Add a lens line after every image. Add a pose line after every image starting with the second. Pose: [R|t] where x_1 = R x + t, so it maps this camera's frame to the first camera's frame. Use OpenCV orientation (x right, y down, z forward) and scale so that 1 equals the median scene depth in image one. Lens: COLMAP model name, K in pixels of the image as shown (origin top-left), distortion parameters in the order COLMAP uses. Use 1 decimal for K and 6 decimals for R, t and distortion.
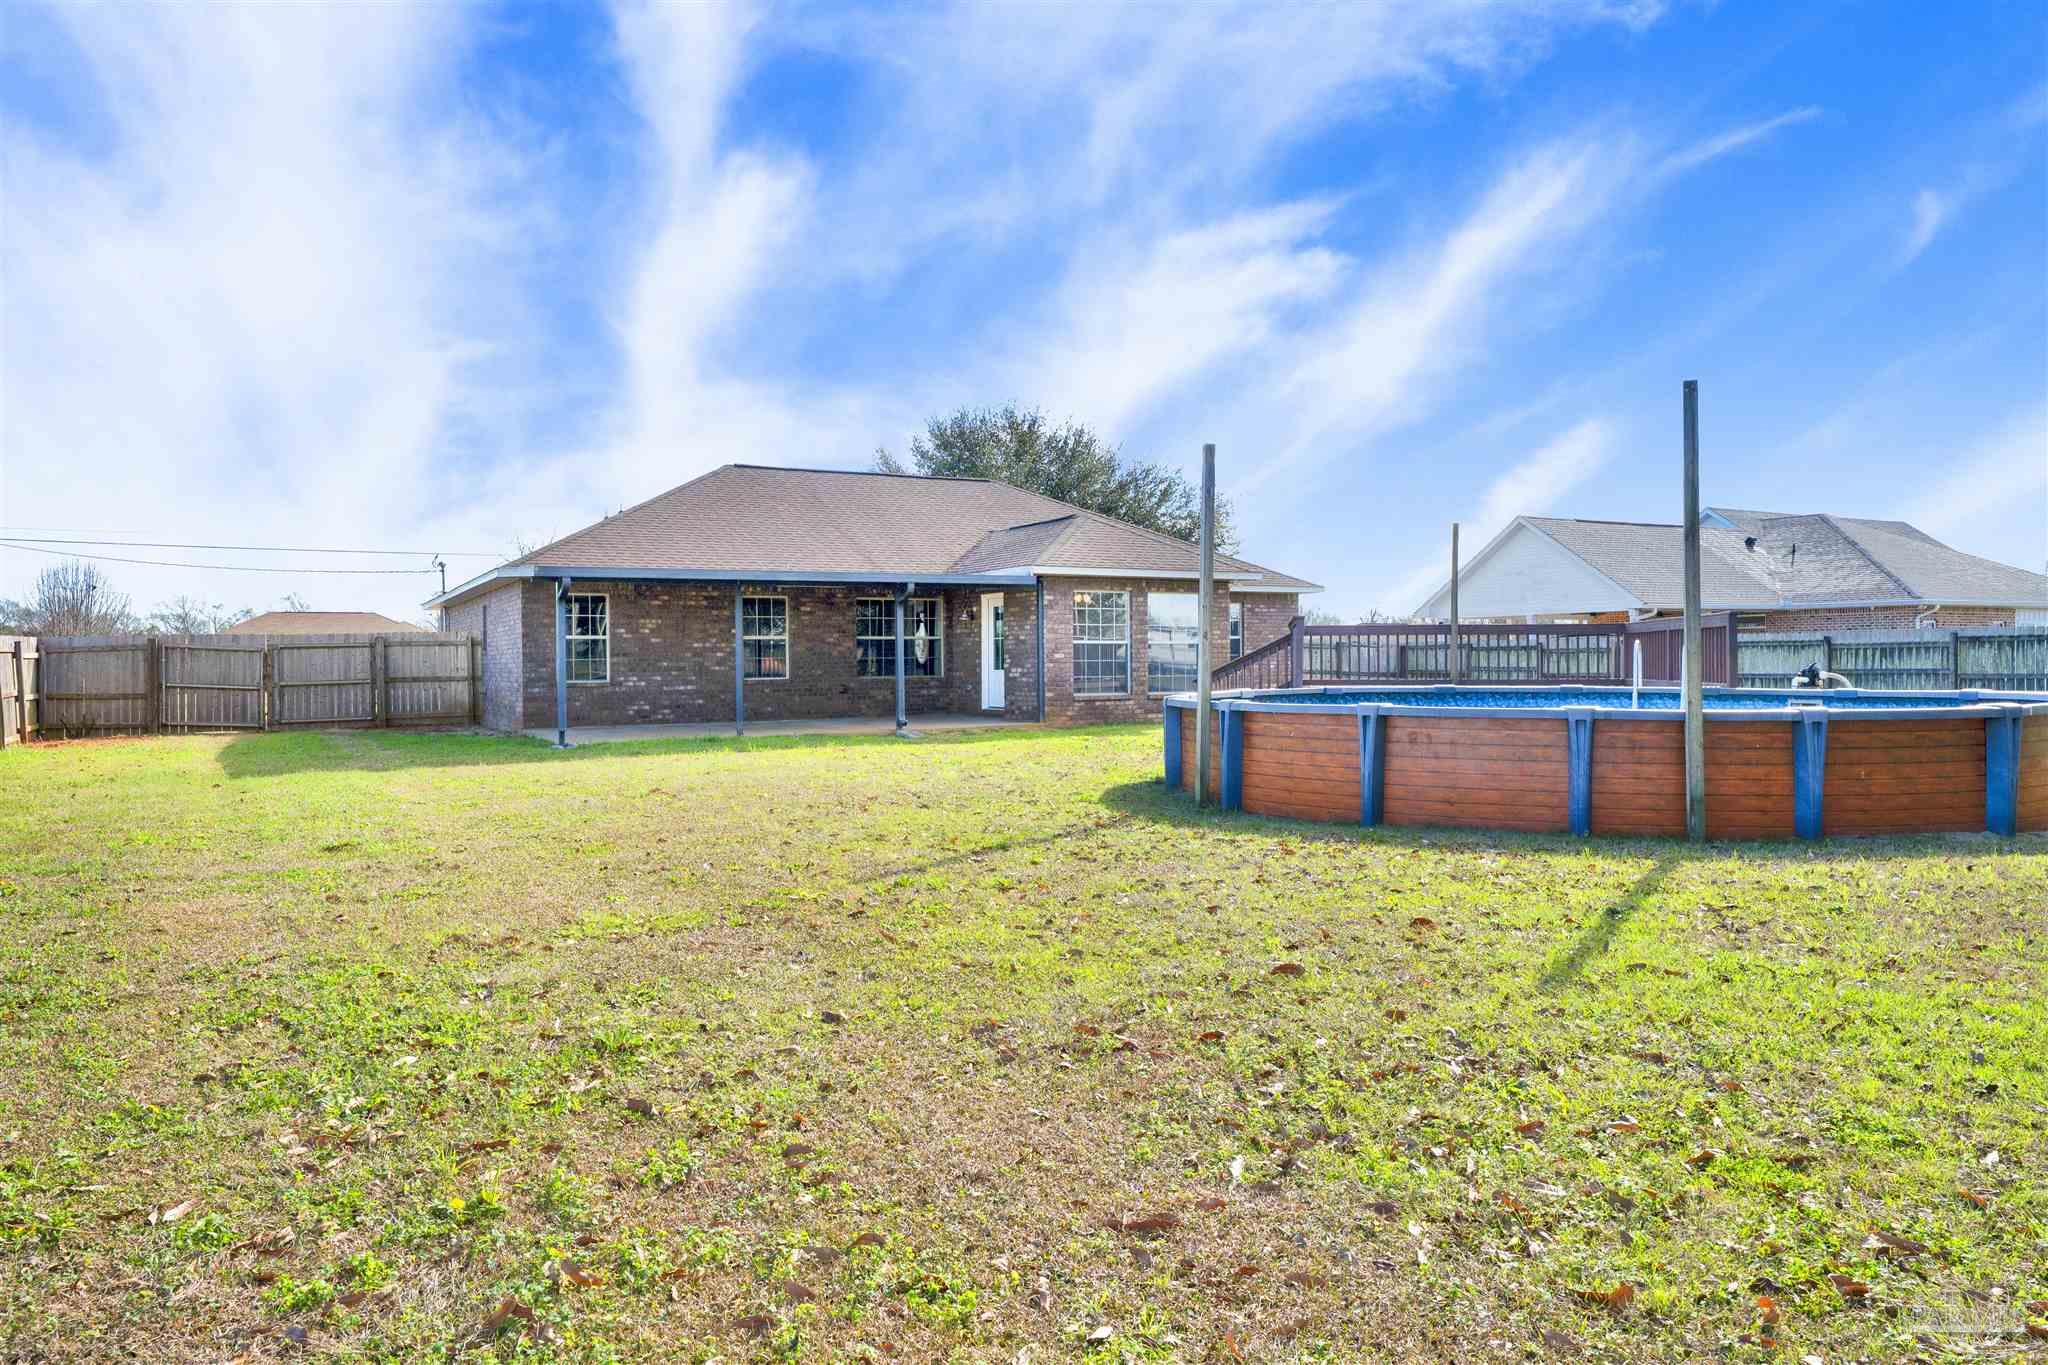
lens RADIAL K [[1372.5, 0, 1026.3], [0, 1372.5, 681.7], [0, 0, 1]] dist [-0.004803, -0.000389]
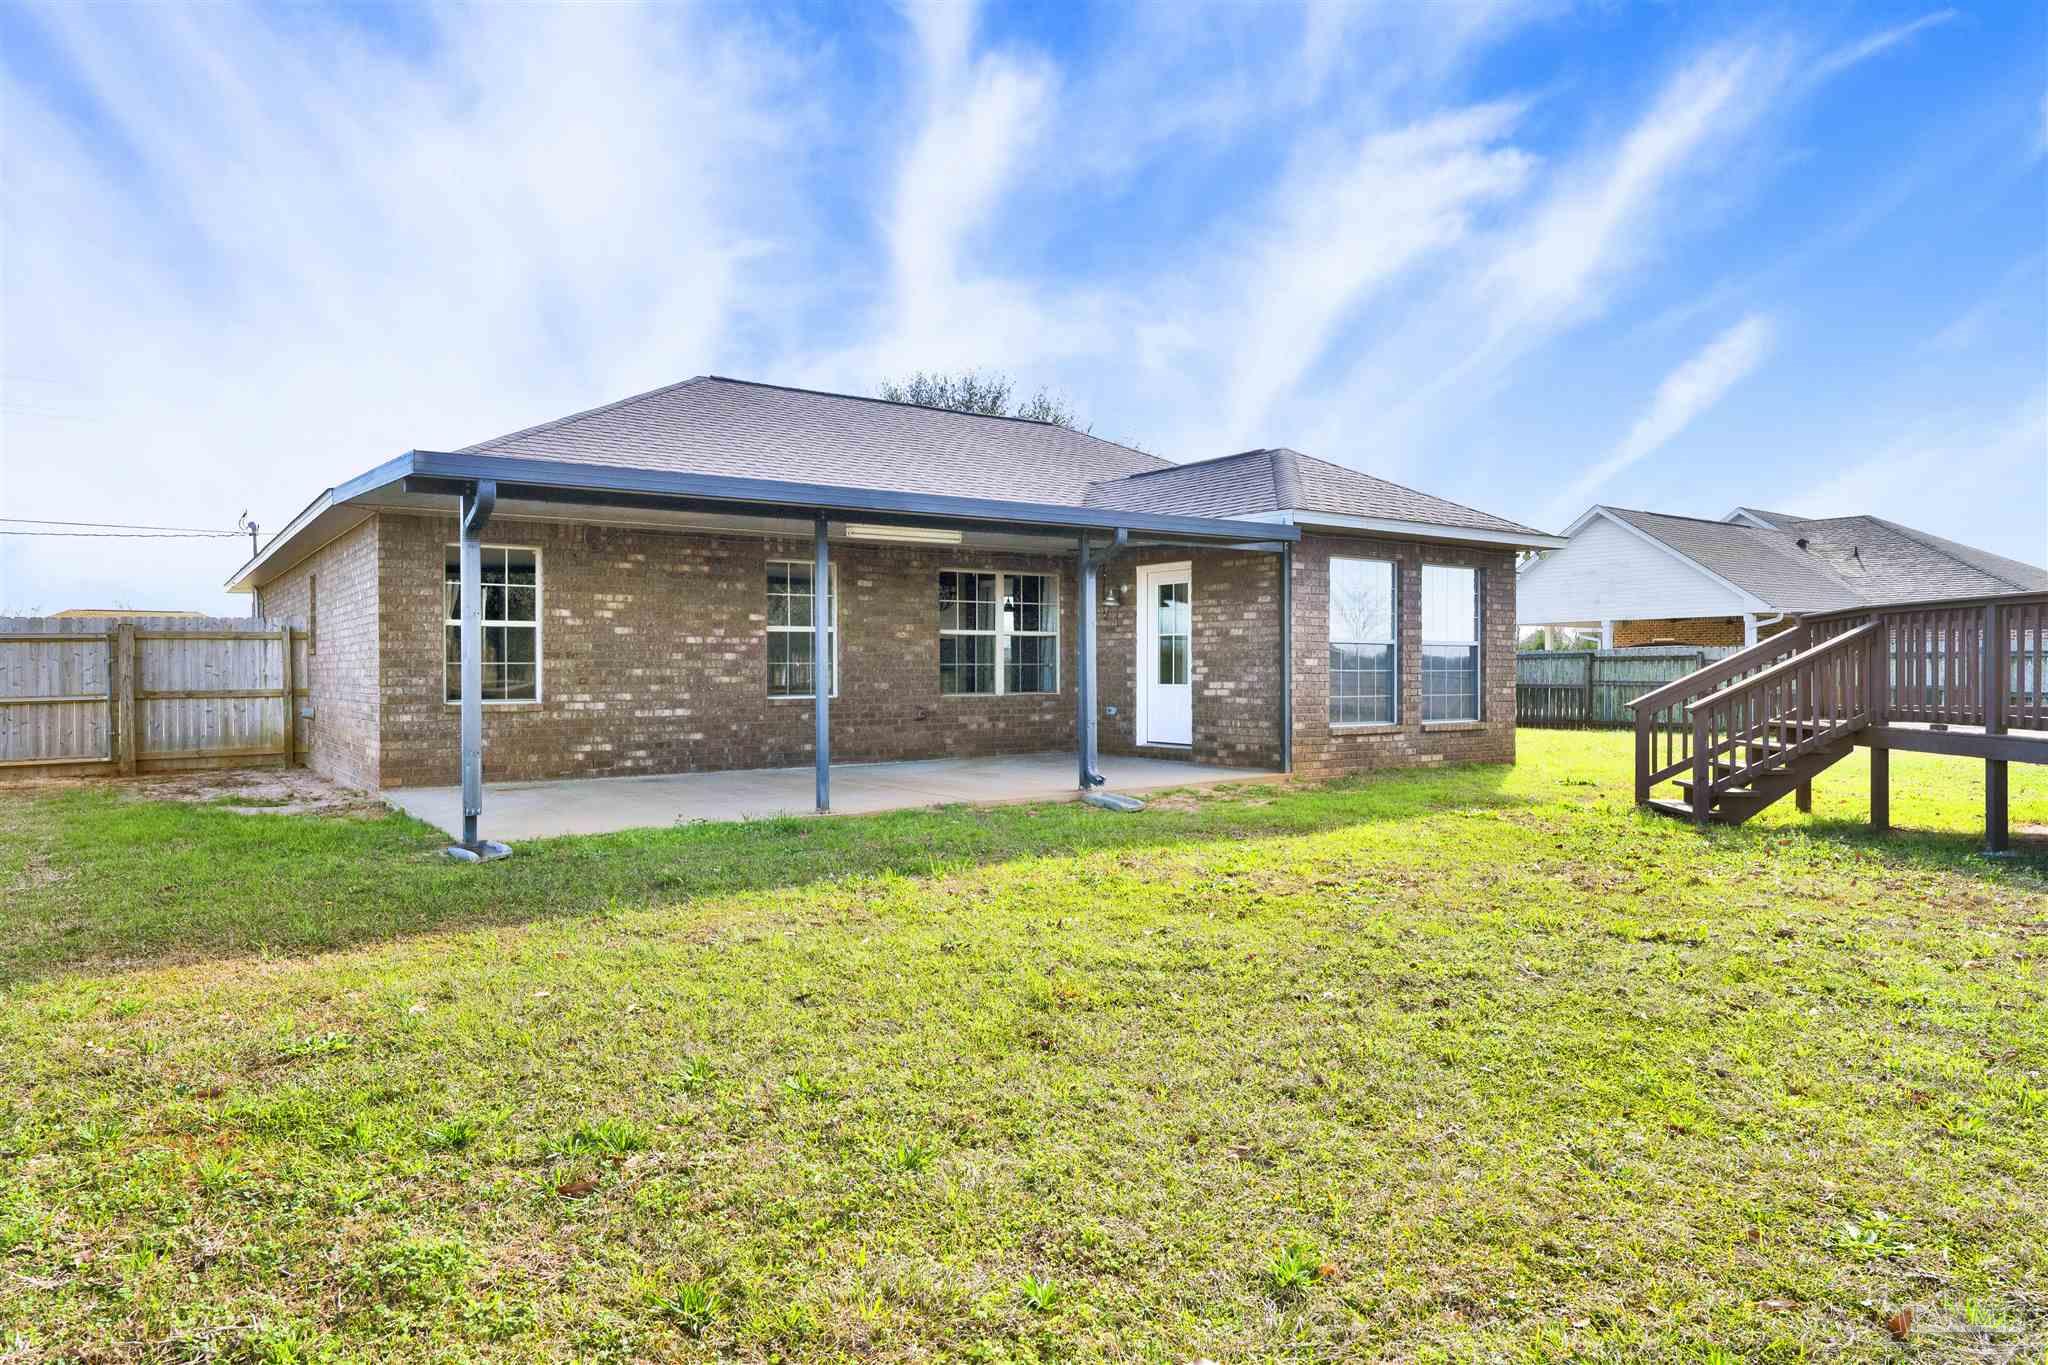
lens RADIAL K [[1240.1, 0, 1023.8], [0, 1240.1, 688.6], [0, 0, 1]] dist [-0.010285, 0.000404]
pose [[0.990980, 0.003974, 0.133947, -0.162913], [-0.003879, 0.999992, -0.000972, -0.005701], [-0.133950, 0.000443, 0.990988, 0.434894]]
